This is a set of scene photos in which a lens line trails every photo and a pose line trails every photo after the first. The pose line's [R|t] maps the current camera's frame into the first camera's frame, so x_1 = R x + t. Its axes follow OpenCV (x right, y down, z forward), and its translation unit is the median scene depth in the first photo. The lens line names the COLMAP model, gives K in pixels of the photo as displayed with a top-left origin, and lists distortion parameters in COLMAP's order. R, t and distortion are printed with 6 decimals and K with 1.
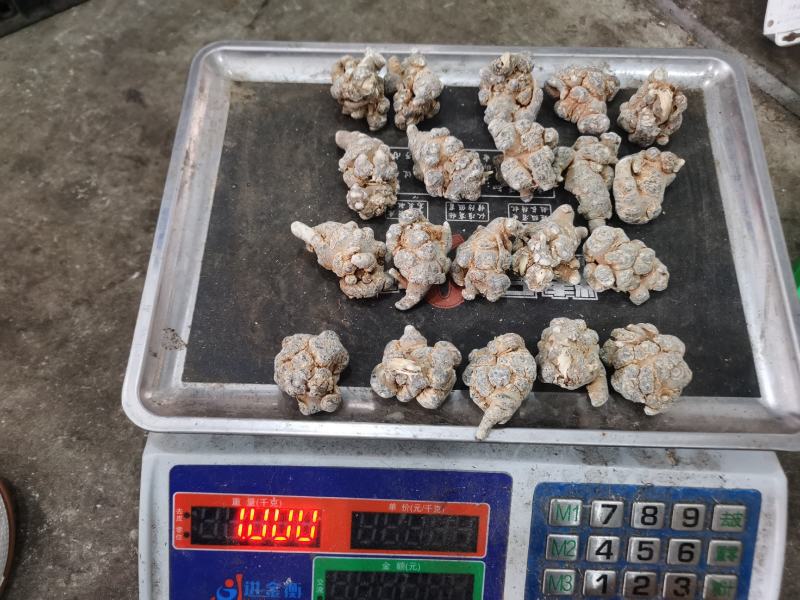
lens RADIAL K [[631.0, 0, 400.0], [0, 631.0, 300.0], [0, 0, 1]] dist [0.043878, -0.033794]
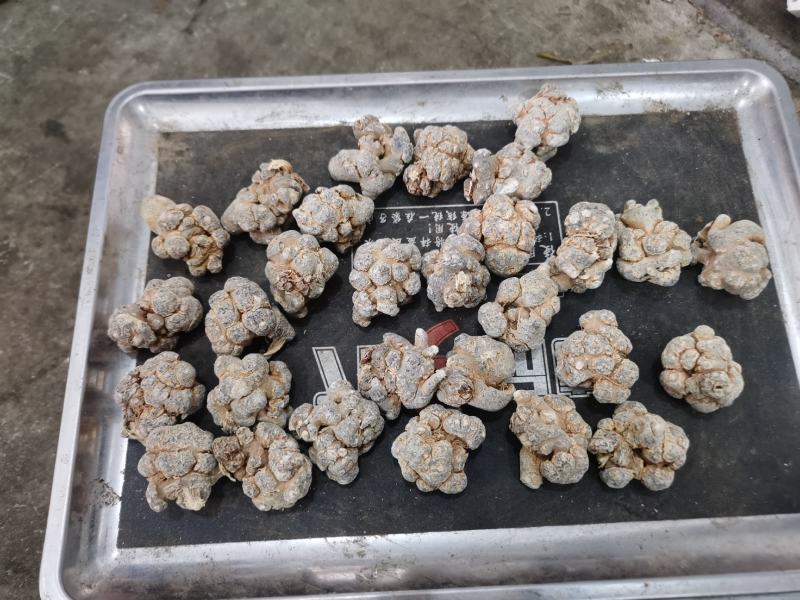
lens RADIAL K [[631.0, 0, 400.0], [0, 631.0, 300.0], [0, 0, 1]] dist [0.043878, -0.033794]
pose [[0.997843, -0.062964, 0.018543, 0.009526], [0.061267, 0.994824, 0.081063, -0.142113], [-0.023552, -0.079752, 0.996536, 0.136689]]
